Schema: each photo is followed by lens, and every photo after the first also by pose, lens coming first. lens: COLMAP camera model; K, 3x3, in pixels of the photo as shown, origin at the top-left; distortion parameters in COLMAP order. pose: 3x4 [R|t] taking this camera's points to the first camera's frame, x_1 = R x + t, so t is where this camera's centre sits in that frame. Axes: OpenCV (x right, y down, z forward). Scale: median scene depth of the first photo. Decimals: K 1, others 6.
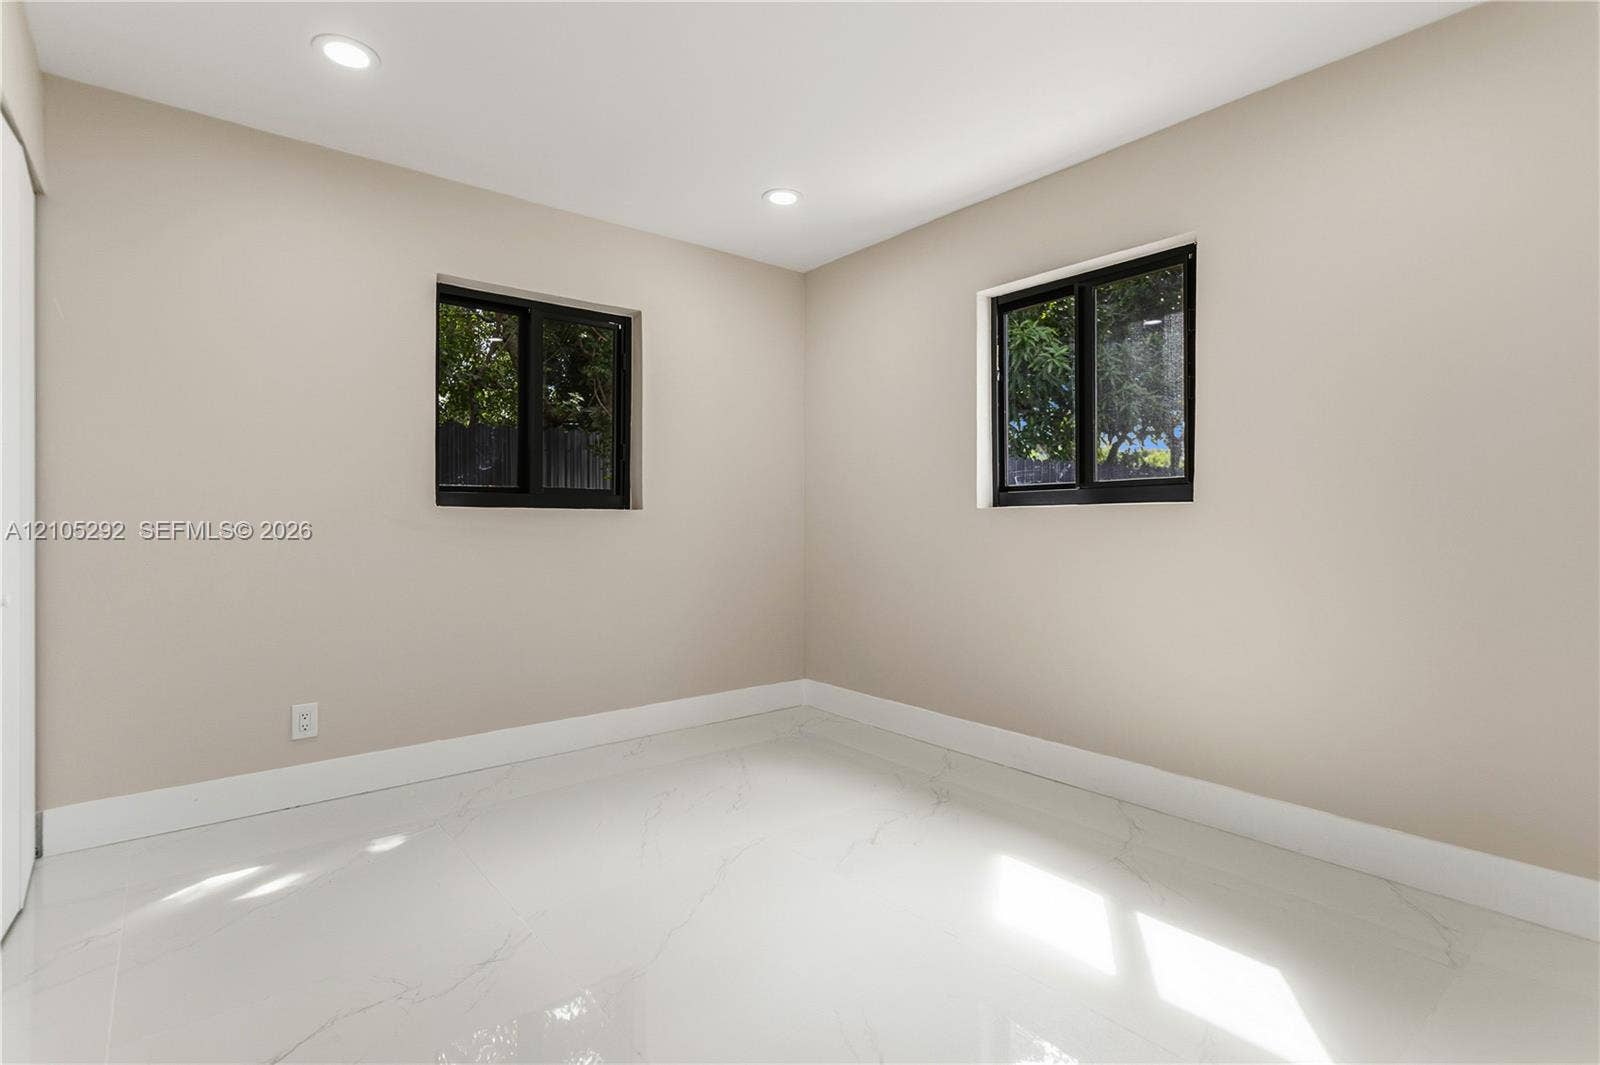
lens RADIAL K [[775.0, 0, 792.2], [0, 775.0, 514.3], [0, 0, 1]] dist [0.004105, 0.000805]
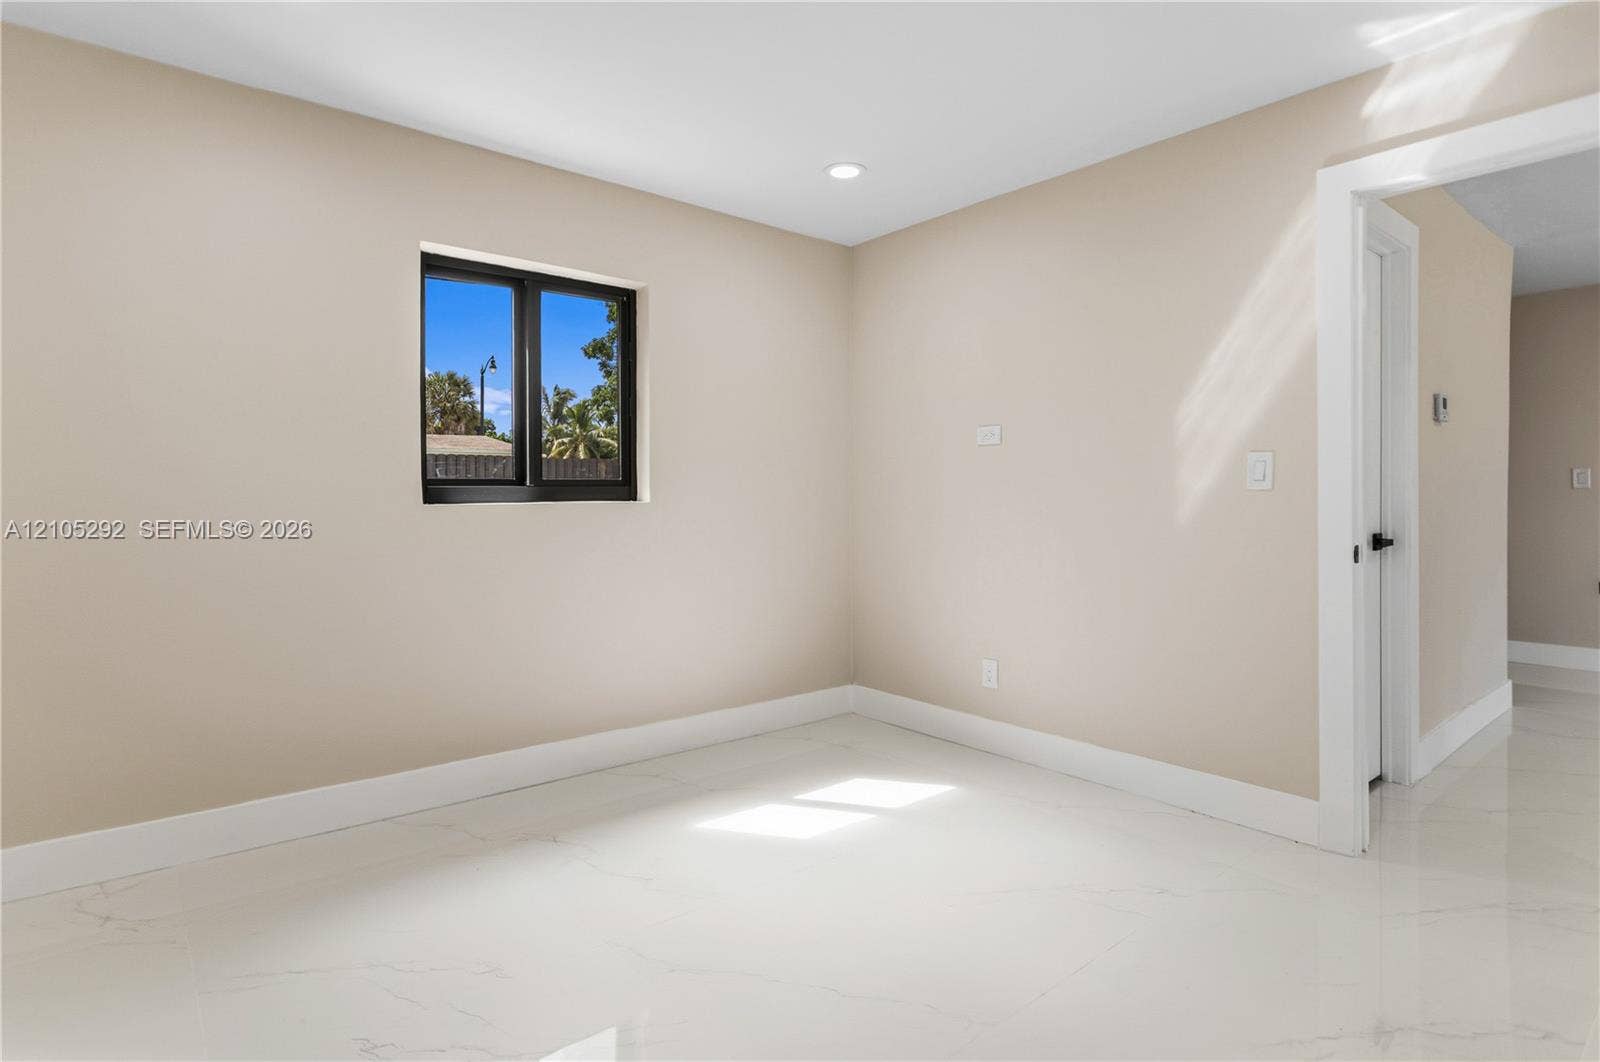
lens RADIAL K [[775.0, 0, 792.2], [0, 775.0, 512.8], [0, 0, 1]] dist [0.004105, 0.000805]
pose [[0.007636, -0.010416, 0.999917, -0.689400], [-0.002264, 0.999943, 0.010434, -0.010714], [-0.999968, -0.002344, 0.007612, 0.724456]]
